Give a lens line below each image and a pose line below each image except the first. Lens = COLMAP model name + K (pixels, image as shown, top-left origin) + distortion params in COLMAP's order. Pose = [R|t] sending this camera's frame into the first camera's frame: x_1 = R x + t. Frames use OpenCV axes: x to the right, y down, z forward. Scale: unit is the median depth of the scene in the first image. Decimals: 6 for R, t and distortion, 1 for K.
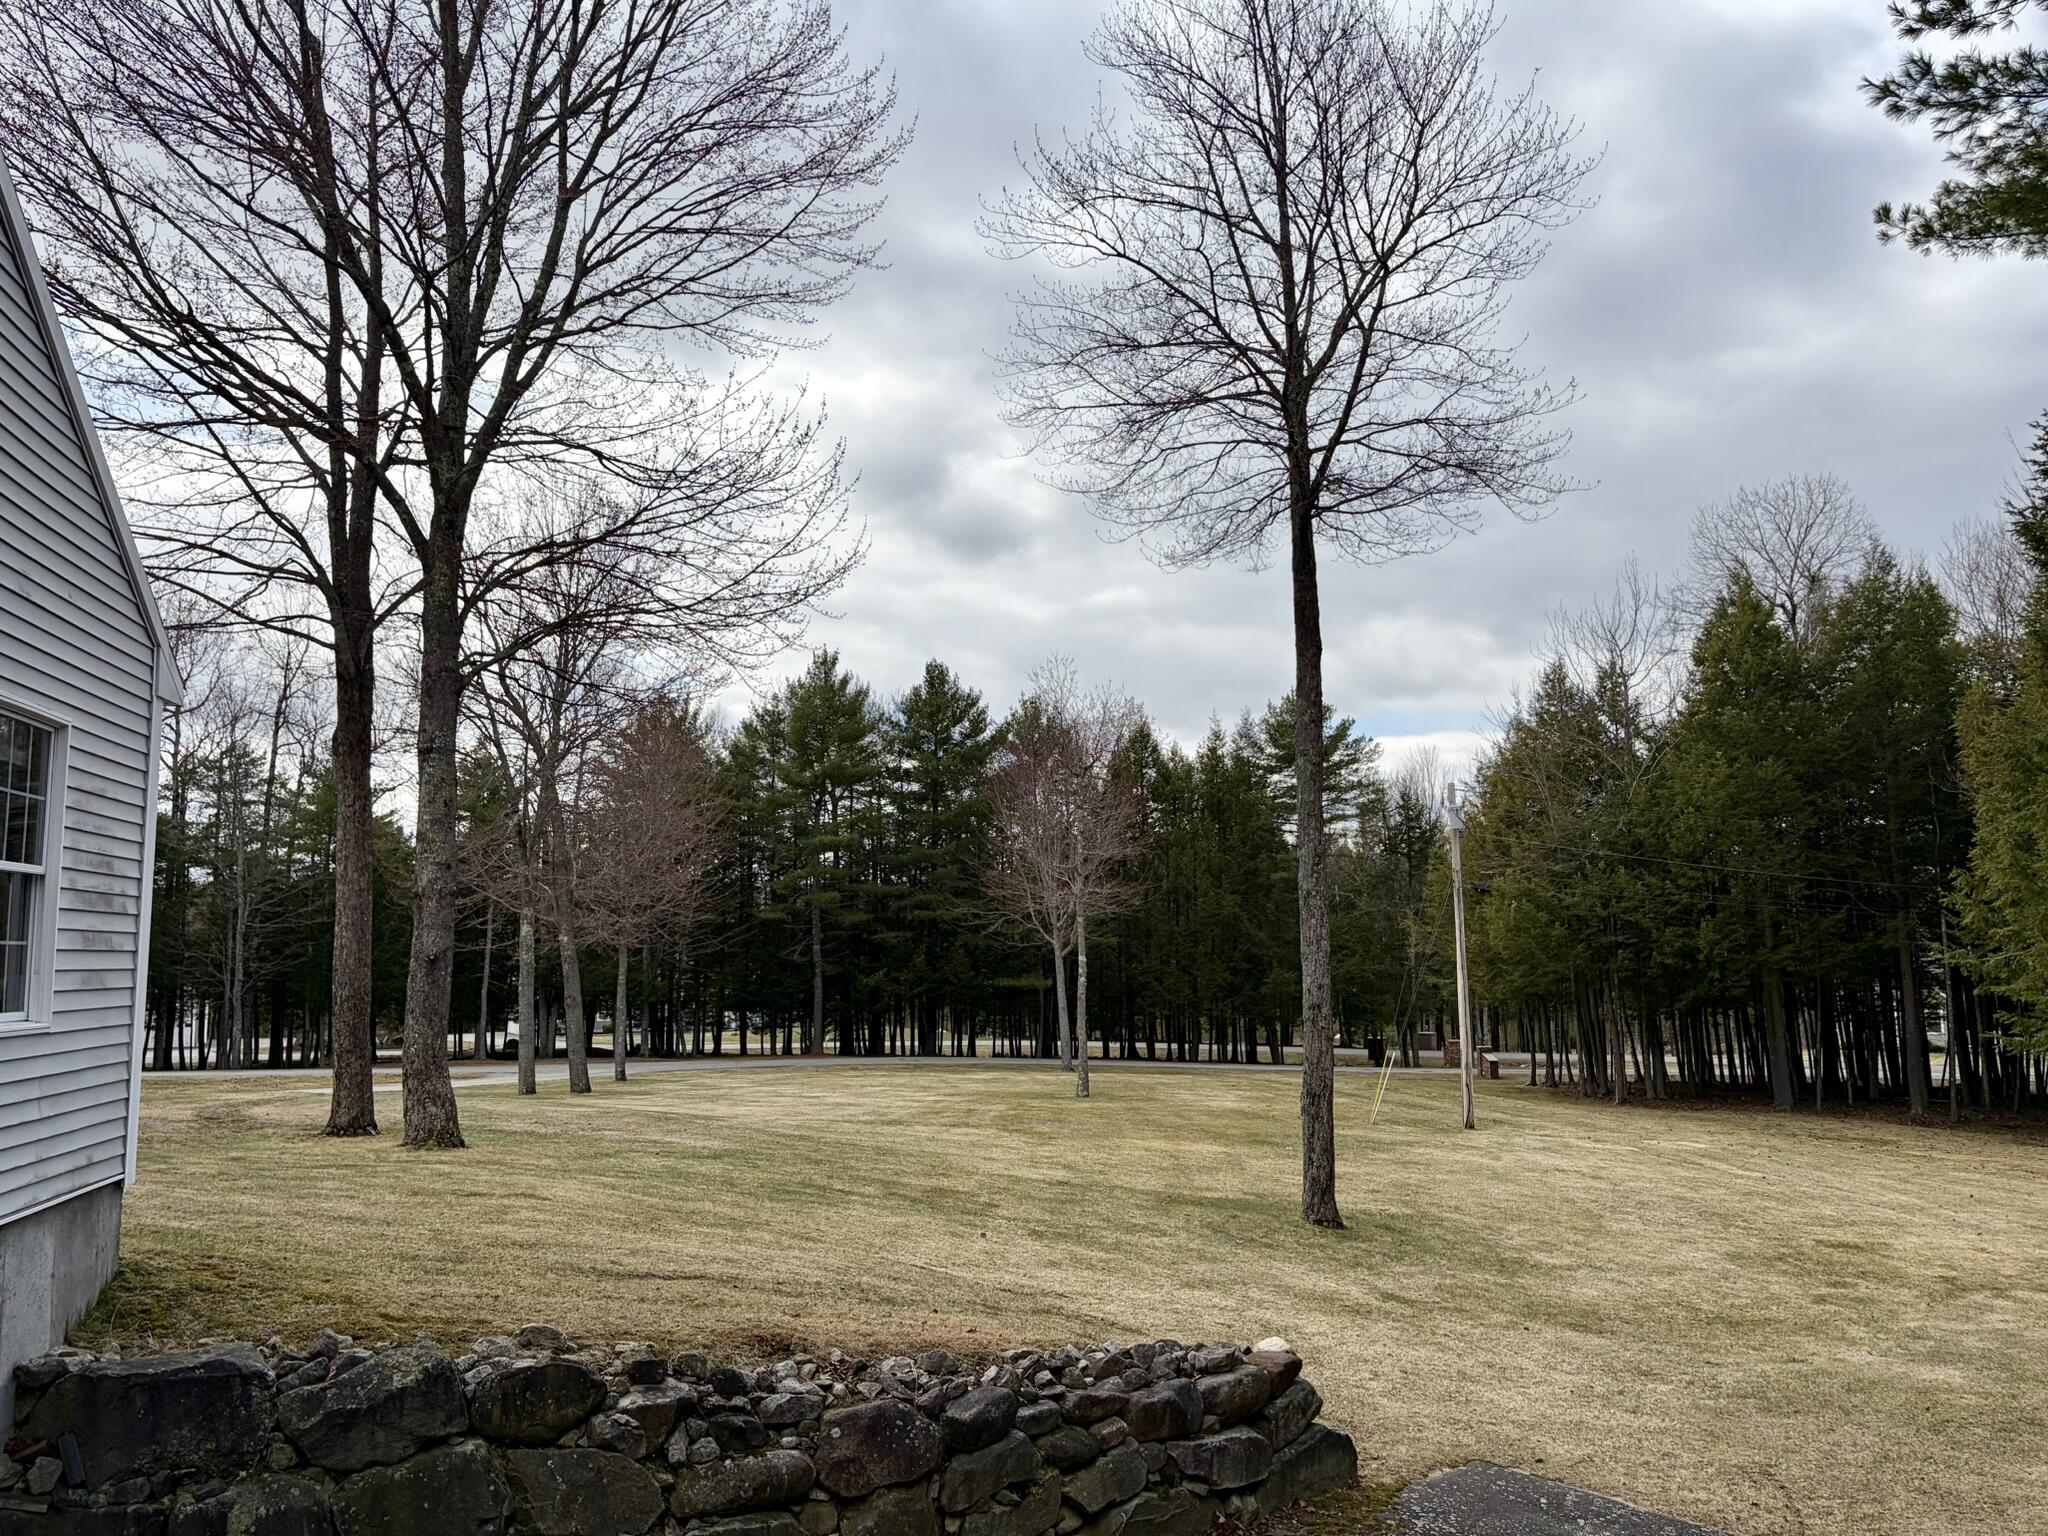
lens RADIAL K [[1548.7, 0, 1034.7], [0, 1548.7, 774.7], [0, 0, 1]] dist [0.033364, -0.024221]
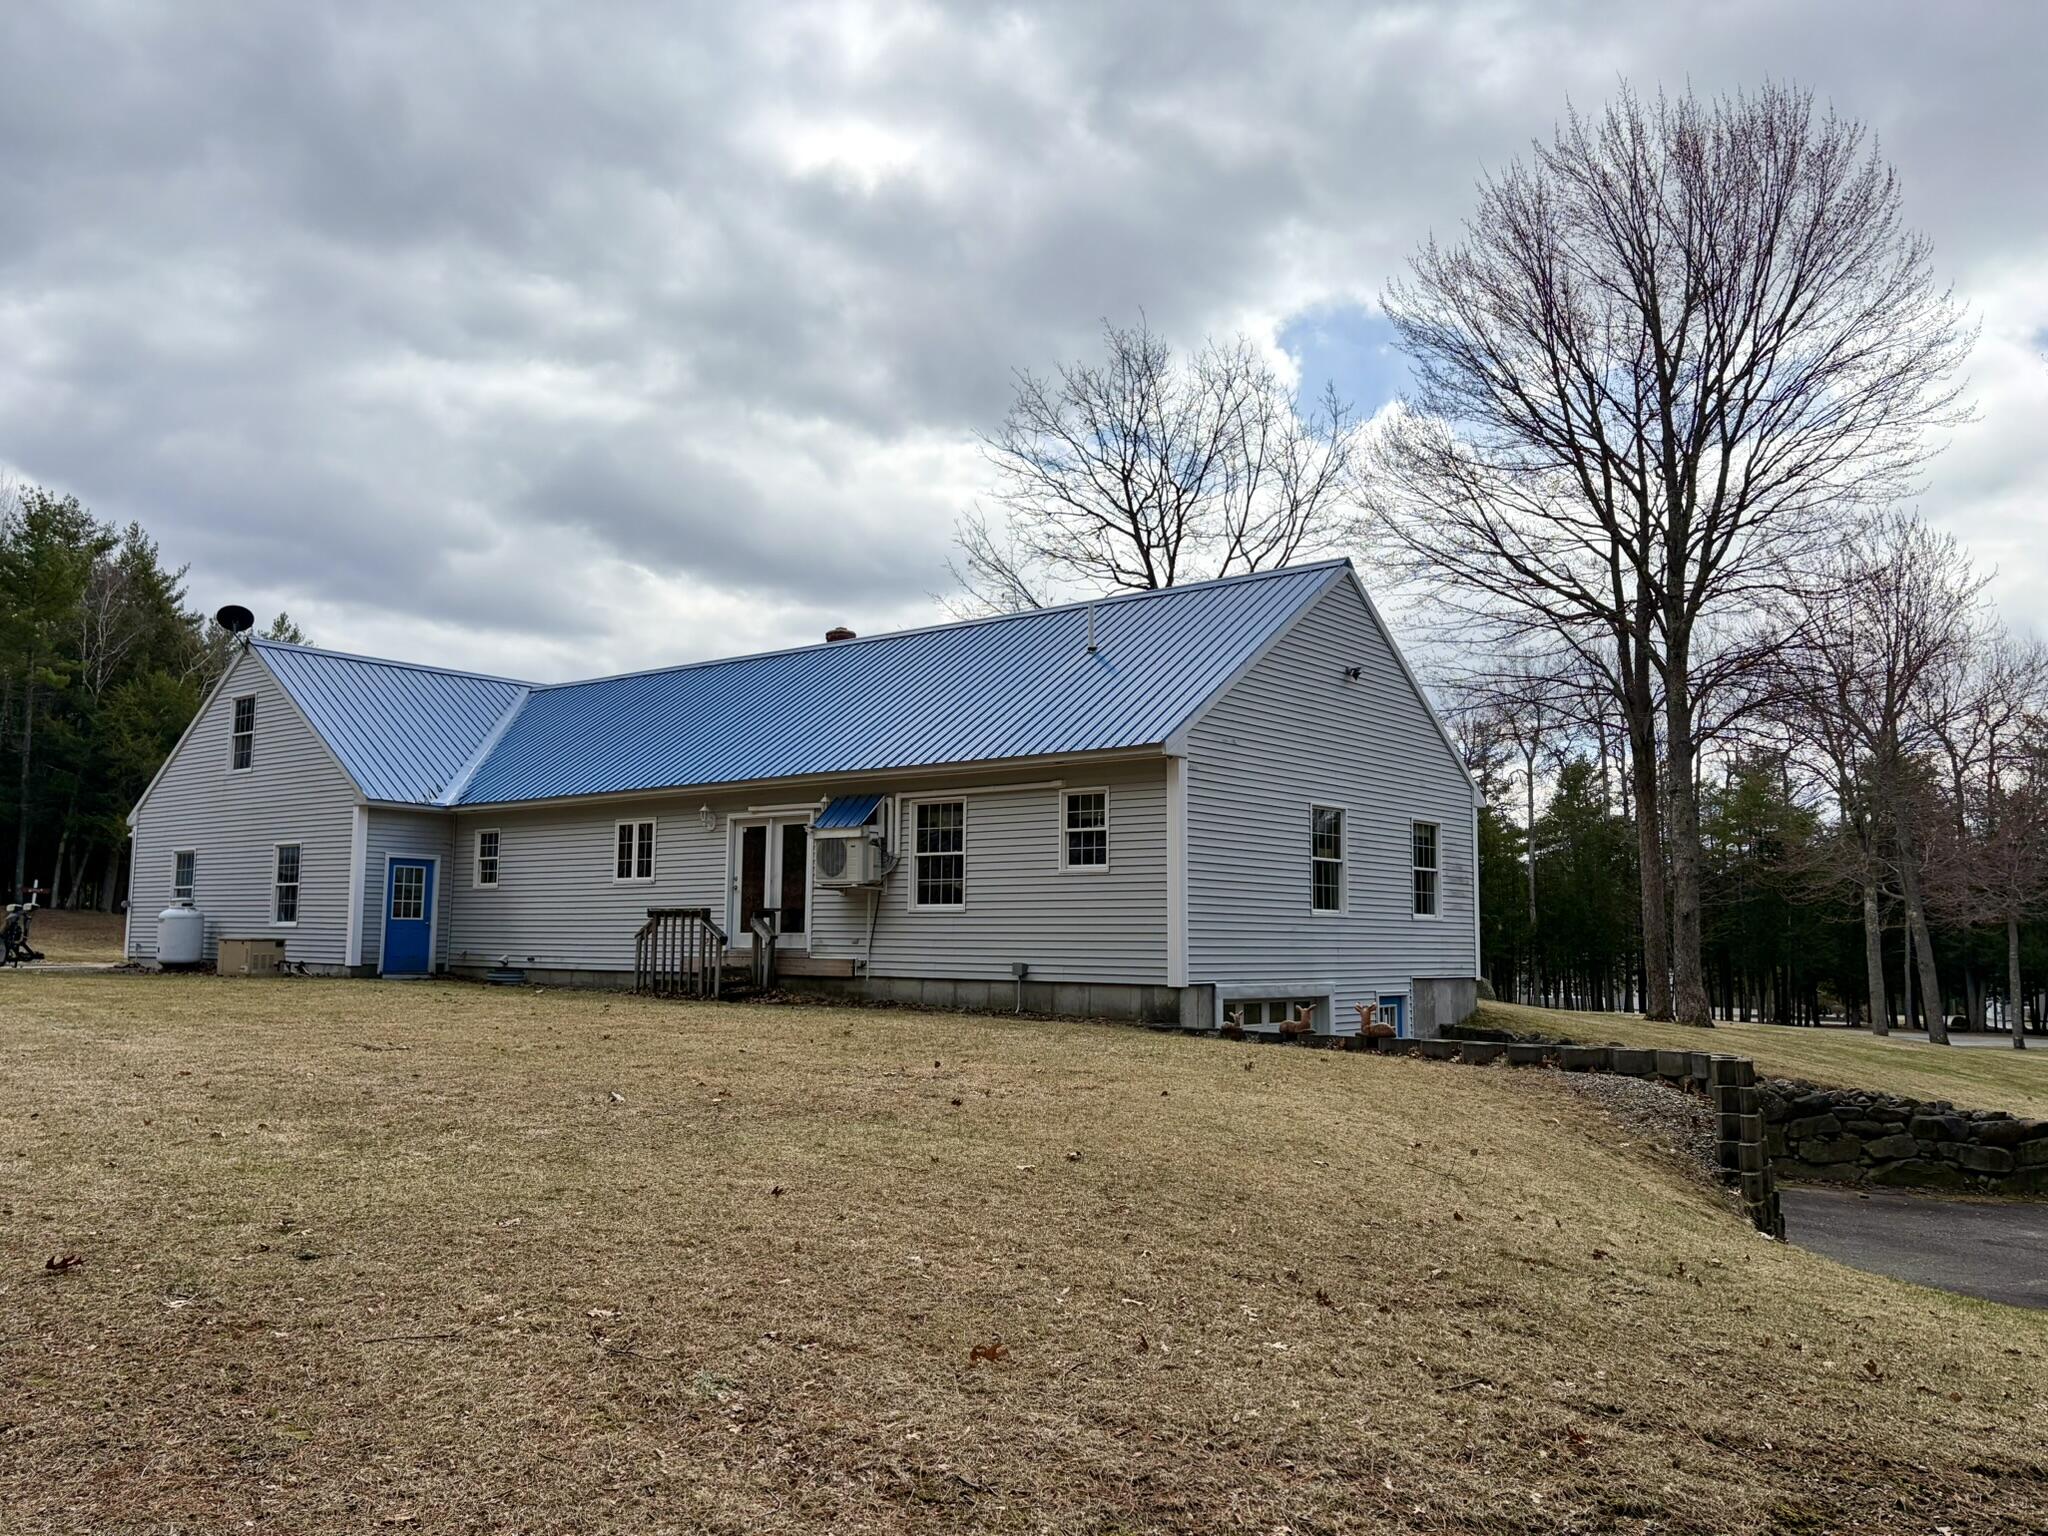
lens RADIAL K [[1548.7, 0, 1025.7], [0, 1548.7, 769.4], [0, 0, 1]] dist [0.033364, -0.024221]
pose [[0.622560, -0.065120, -0.779858, 0.478062], [0.069942, 0.997174, -0.027431, -0.041462], [0.779441, -0.037467, 0.625355, -0.585675]]
